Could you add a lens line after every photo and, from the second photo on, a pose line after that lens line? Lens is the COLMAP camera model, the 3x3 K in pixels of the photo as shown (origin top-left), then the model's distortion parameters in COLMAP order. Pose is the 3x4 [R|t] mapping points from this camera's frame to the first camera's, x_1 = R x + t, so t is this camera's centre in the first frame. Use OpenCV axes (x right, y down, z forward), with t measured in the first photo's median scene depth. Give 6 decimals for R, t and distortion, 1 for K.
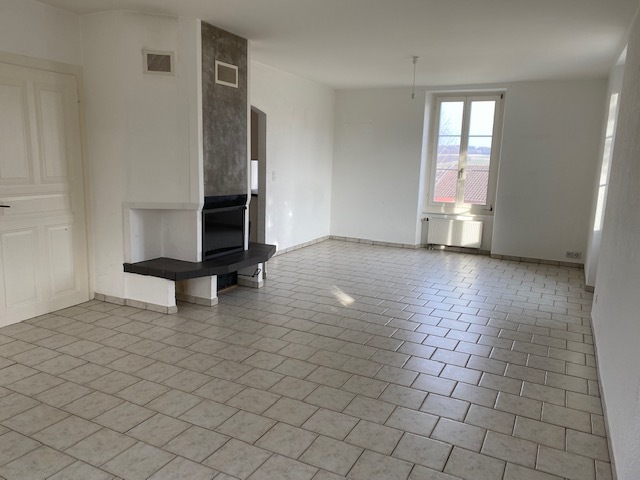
lens RADIAL K [[489.7, 0, 323.2], [0, 489.7, 244.1], [0, 0, 1]] dist [0.026934, -0.025590]
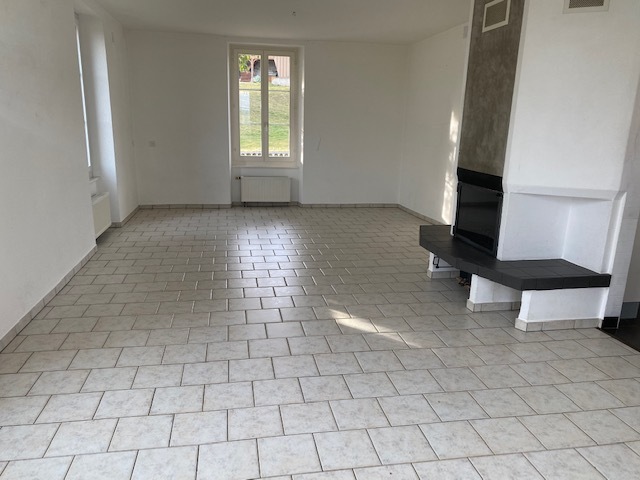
lens RADIAL K [[489.7, 0, 307.1], [0, 489.7, 243.7], [0, 0, 1]] dist [0.026934, -0.025590]
pose [[-0.810471, 0.095224, -0.577987, 0.517774], [-0.145708, 0.922915, 0.356367, -0.242107], [0.567368, 0.373043, -0.734121, 1.516153]]
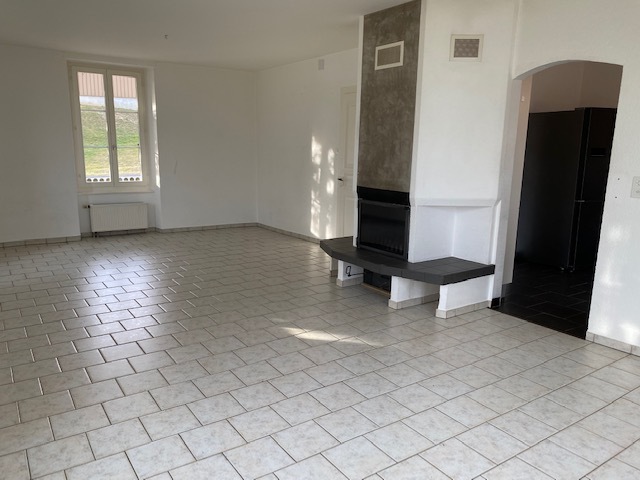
lens RADIAL K [[489.7, 0, 307.0], [0, 489.7, 246.8], [0, 0, 1]] dist [0.026934, -0.025590]
pose [[-0.497800, 0.137683, -0.856293, 0.700049], [-0.180277, 0.949328, 0.257444, -0.214378], [0.848349, 0.282526, -0.447755, 1.364020]]
